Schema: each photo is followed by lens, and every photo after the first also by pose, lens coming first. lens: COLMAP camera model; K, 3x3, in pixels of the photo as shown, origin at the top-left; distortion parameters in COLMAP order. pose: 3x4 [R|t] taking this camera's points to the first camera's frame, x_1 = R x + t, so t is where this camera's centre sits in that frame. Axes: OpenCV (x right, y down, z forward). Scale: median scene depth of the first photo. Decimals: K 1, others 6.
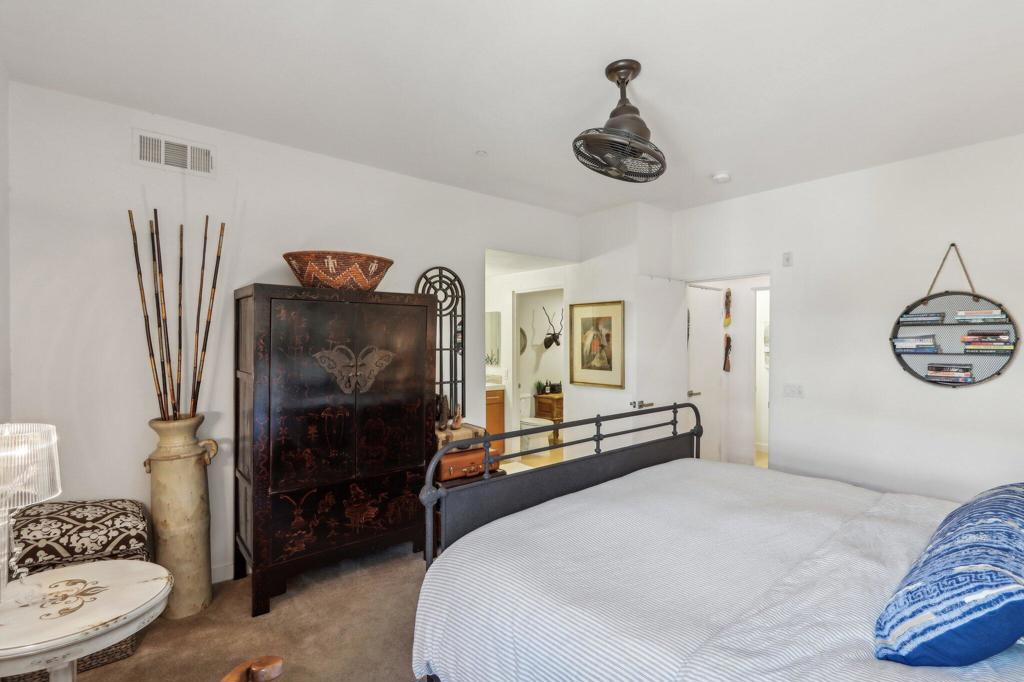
lens RADIAL K [[474.8, 0, 508.5], [0, 474.8, 342.6], [0, 0, 1]] dist [-0.000801, -0.000644]
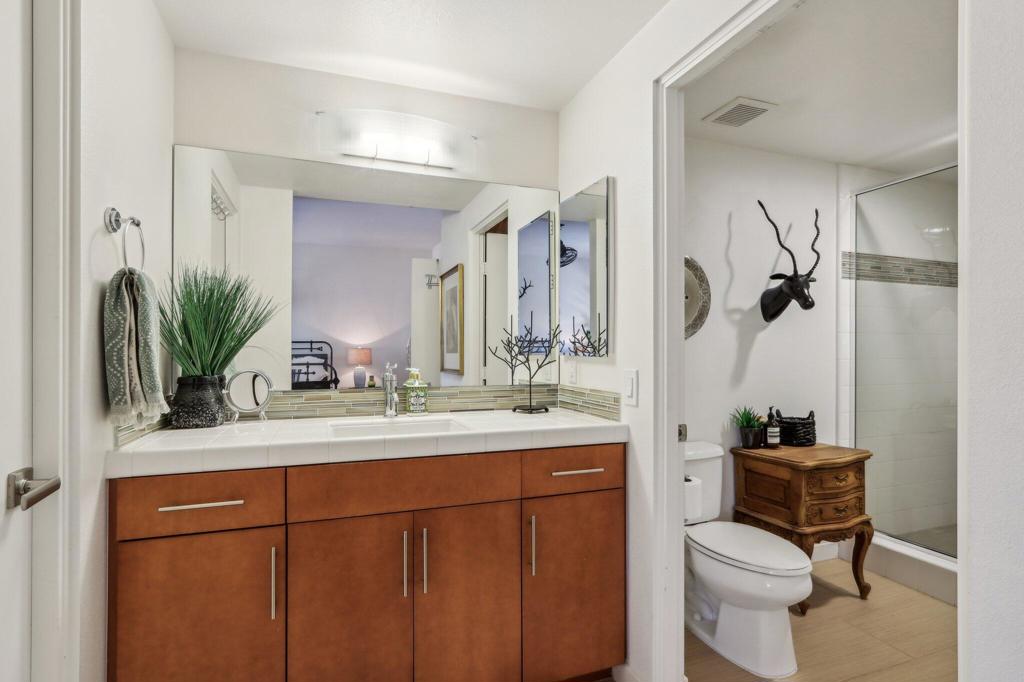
lens RADIAL K [[474.8, 0, 508.5], [0, 474.8, 342.6], [0, 0, 1]] dist [-0.000801, -0.000644]
pose [[0.935728, 0.001054, -0.352722, 0.022789], [-0.002904, 0.999985, -0.004715, 0.033175], [0.352711, 0.005436, 0.935716, 0.603620]]
